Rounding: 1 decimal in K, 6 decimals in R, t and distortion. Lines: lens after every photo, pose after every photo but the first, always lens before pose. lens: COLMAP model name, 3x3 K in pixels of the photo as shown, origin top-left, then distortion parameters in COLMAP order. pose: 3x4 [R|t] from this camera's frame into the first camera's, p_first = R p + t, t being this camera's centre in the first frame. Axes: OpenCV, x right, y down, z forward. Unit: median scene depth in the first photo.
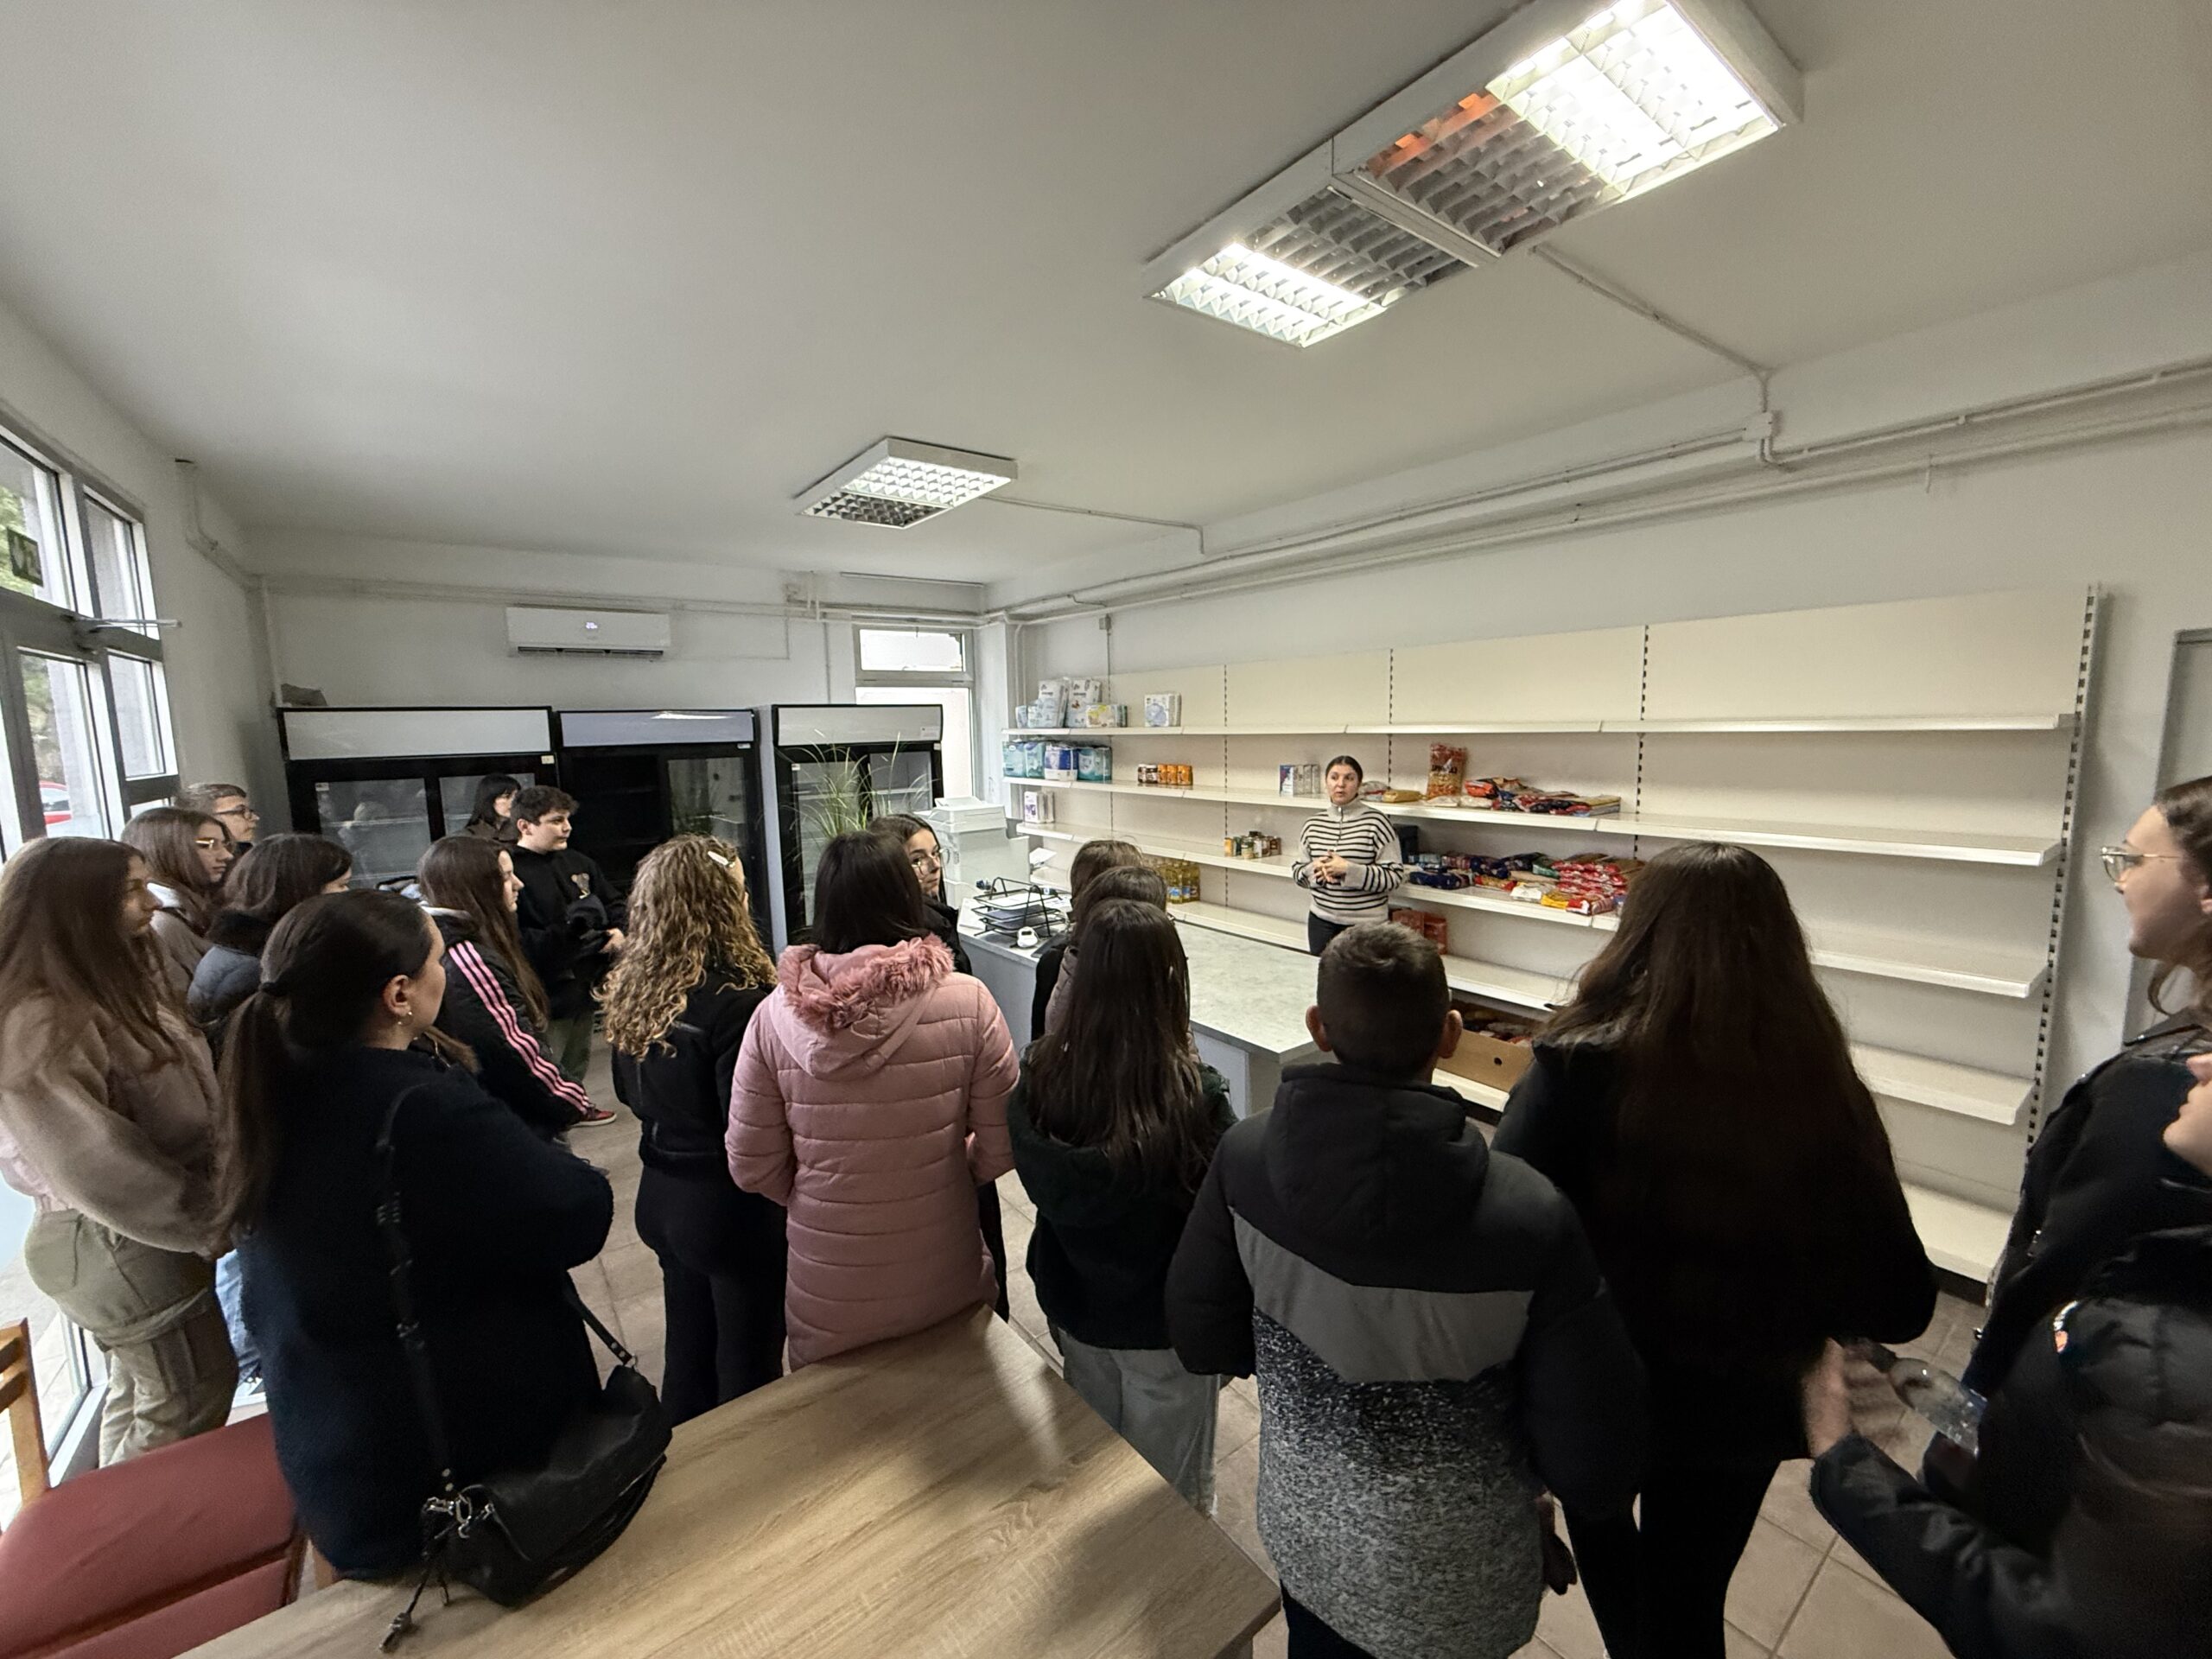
lens RADIAL K [[881.7, 0, 1103.6], [0, 881.7, 827.0], [0, 0, 1]] dist [-0.000610, 0.000022]
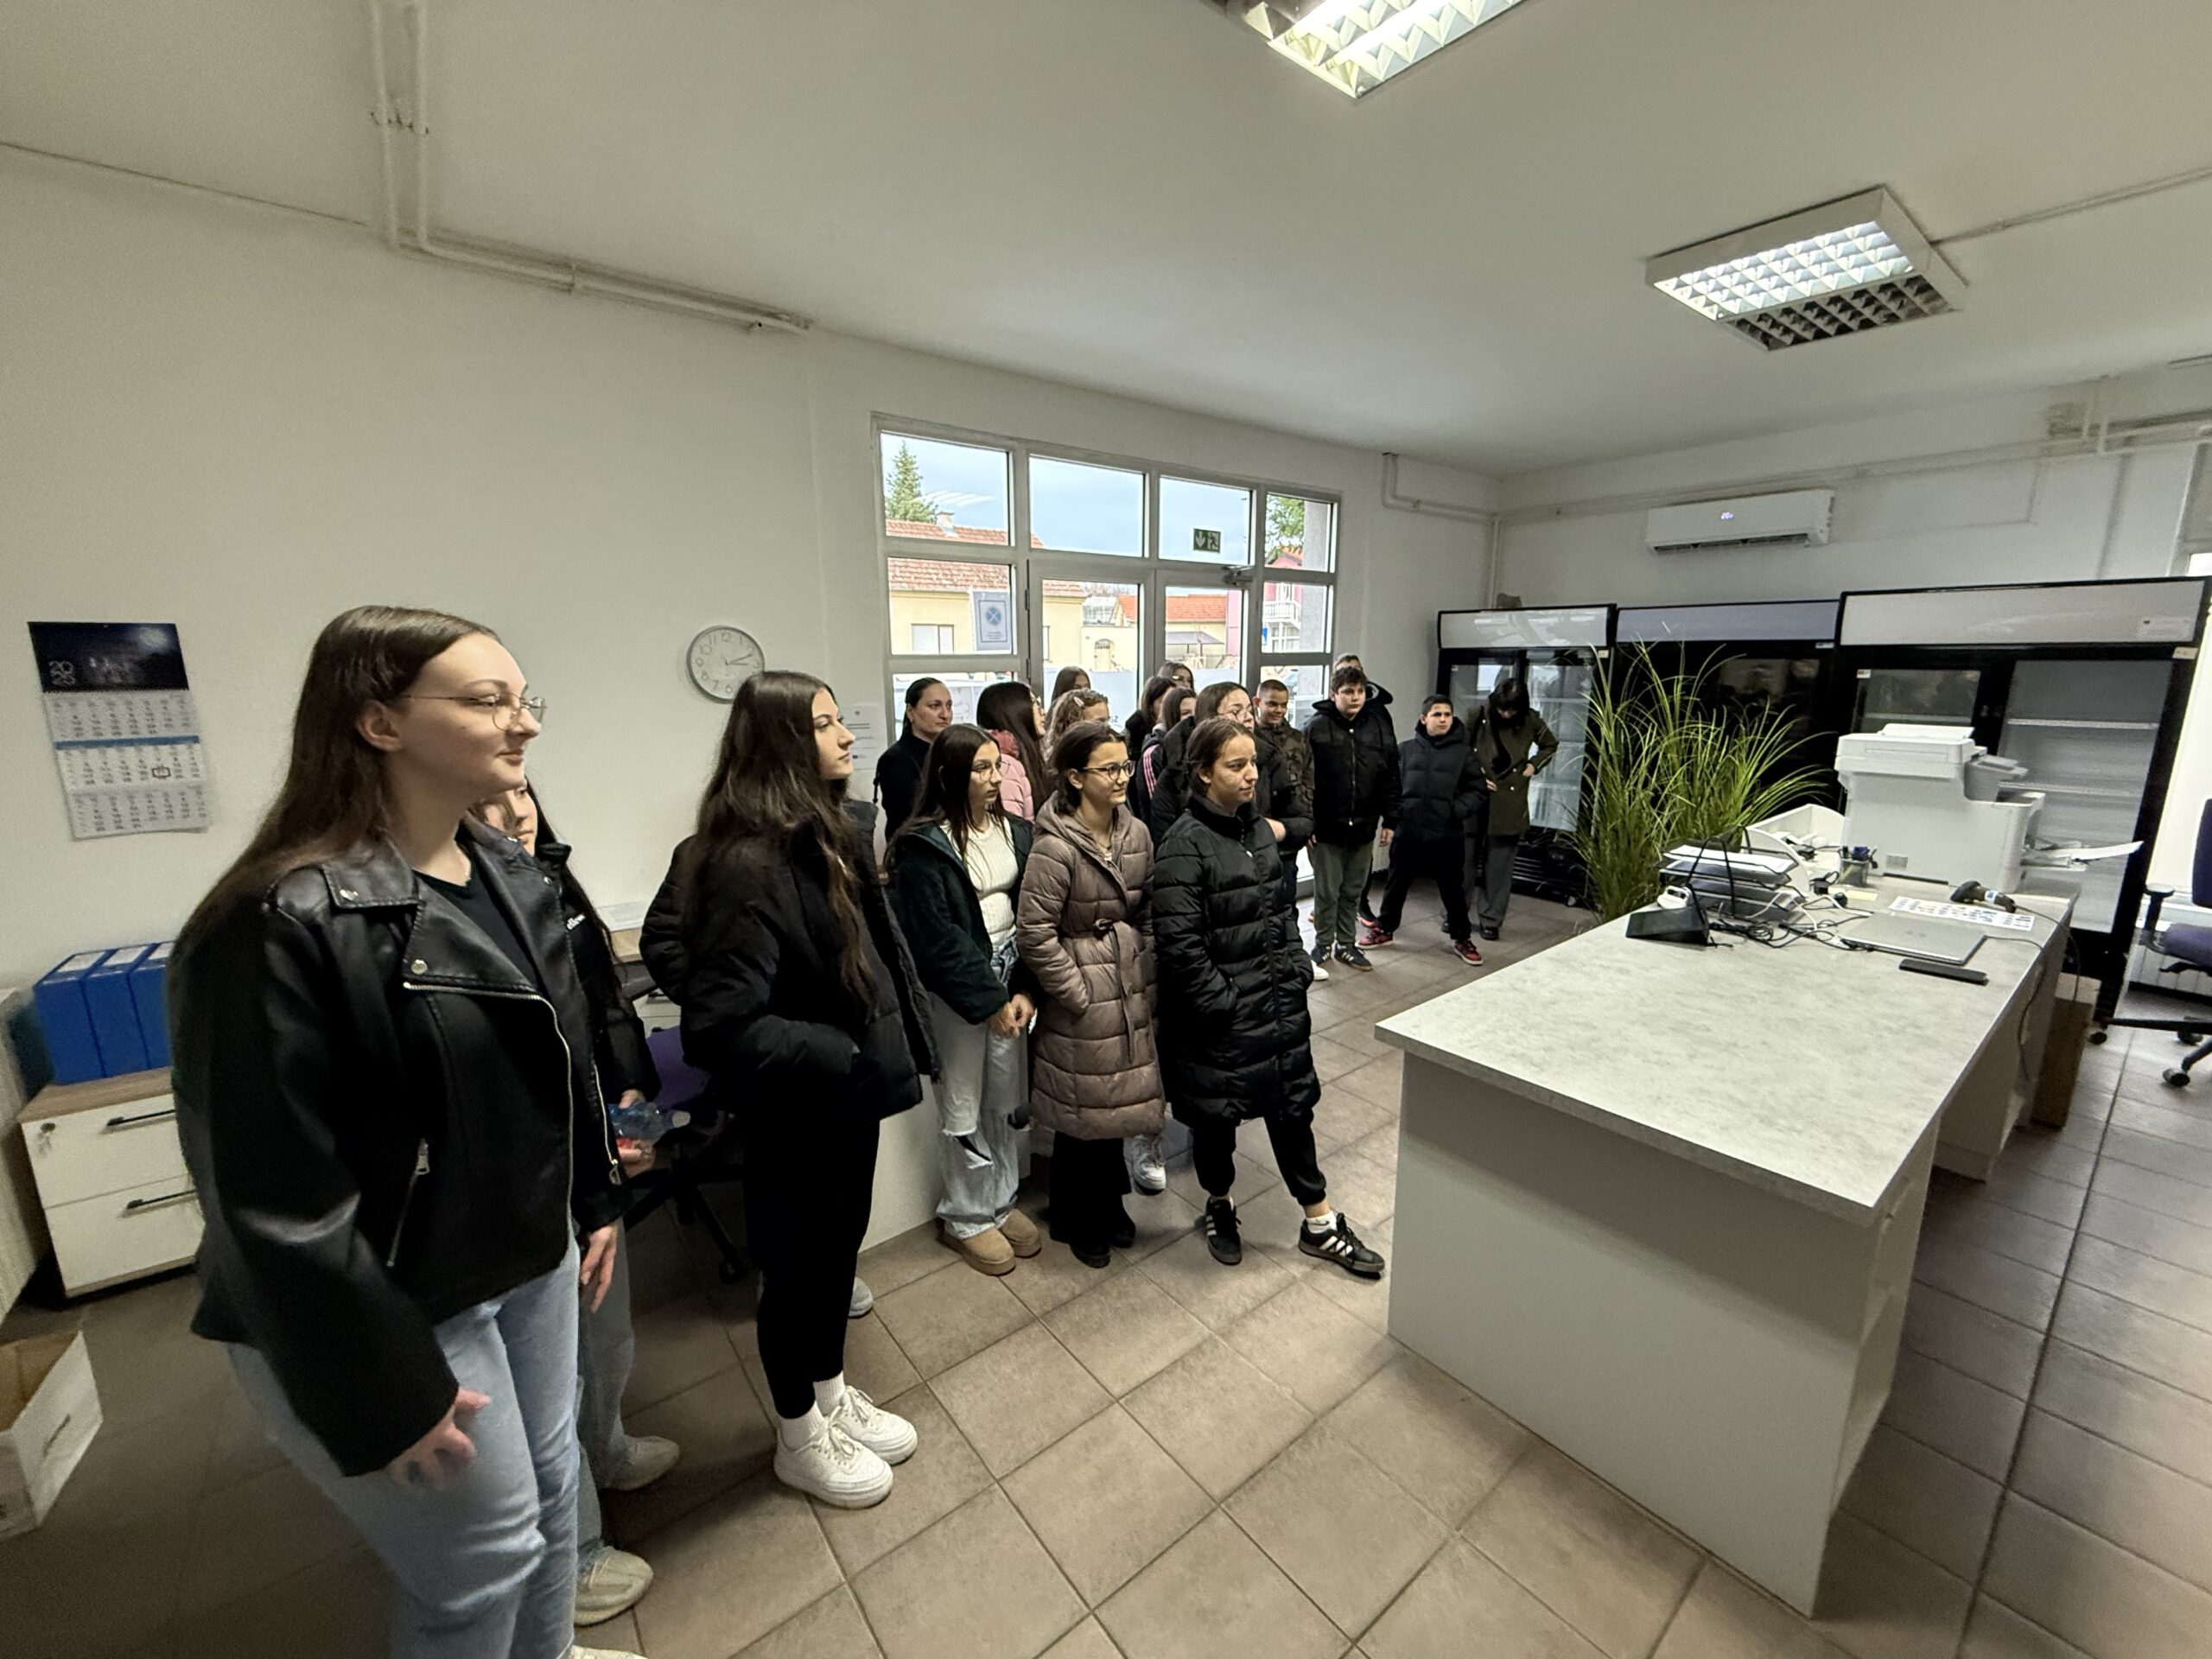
lens RADIAL K [[881.7, 0, 1104.5], [0, 881.7, 831.6], [0, 0, 1]] dist [-0.000610, 0.000022]
pose [[0.022159, 0.219659, -0.975325, 0.453083], [-0.111306, 0.970042, 0.215940, -0.028228], [0.993539, 0.103774, 0.045945, 0.342088]]
